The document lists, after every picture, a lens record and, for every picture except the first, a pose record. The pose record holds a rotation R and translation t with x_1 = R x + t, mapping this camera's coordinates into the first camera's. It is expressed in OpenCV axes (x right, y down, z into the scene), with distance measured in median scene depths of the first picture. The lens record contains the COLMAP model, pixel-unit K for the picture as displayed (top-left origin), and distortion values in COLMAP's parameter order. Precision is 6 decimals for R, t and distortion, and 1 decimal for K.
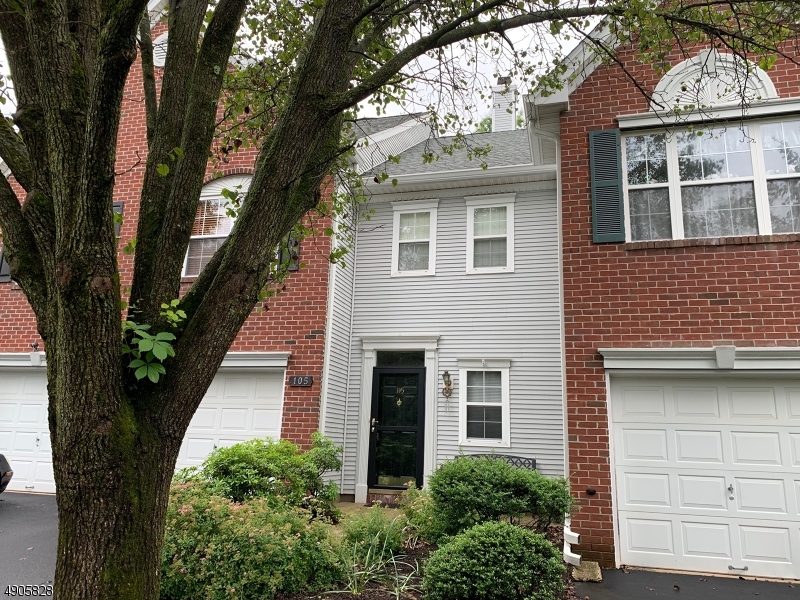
lens RADIAL K [[614.3, 0, 400.0], [0, 614.3, 300.0], [0, 0, 1]] dist [-0.003887, -0.012229]
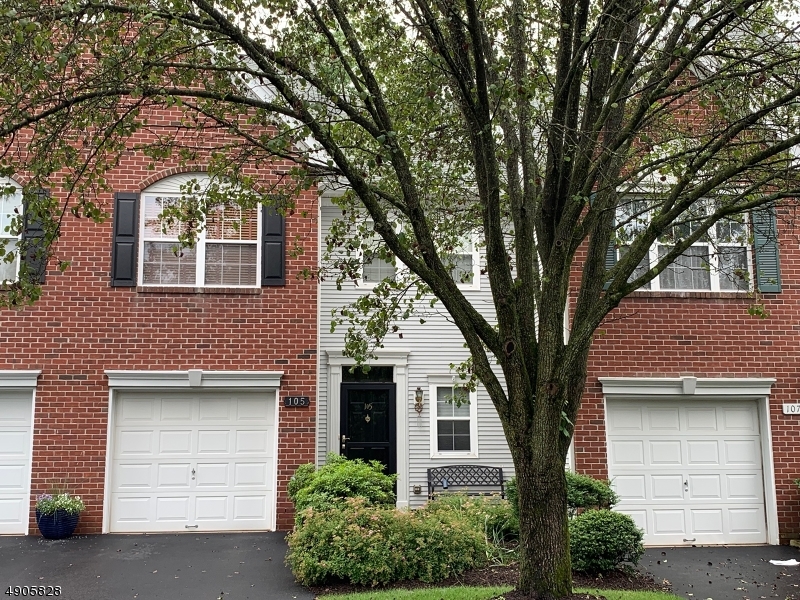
lens RADIAL K [[940.7, 0, 400.0], [0, 940.7, 300.0], [0, 0, 1]] dist [0.016719, -0.029426]
pose [[0.923311, 0.019718, 0.383548, -0.579322], [-0.048914, 0.996586, 0.066518, -0.136693], [-0.380926, -0.080178, 0.921122, -0.435316]]
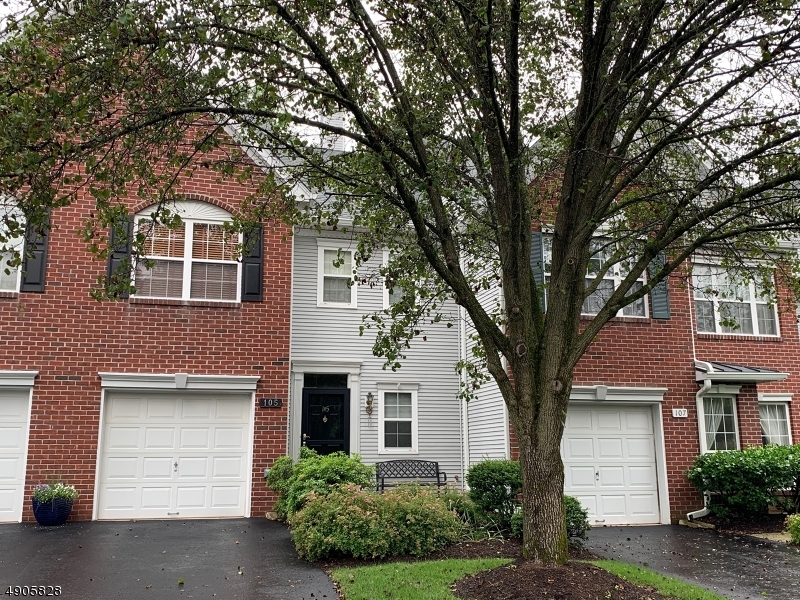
lens RADIAL K [[788.8, 0, 400.0], [0, 788.8, 300.0], [0, 0, 1]] dist [0.009432, -0.011102]
pose [[0.857319, 0.061085, 0.511149, -0.696018], [-0.082972, 0.996349, 0.020094, -0.103008], [-0.508056, -0.059638, 0.859257, -0.349652]]
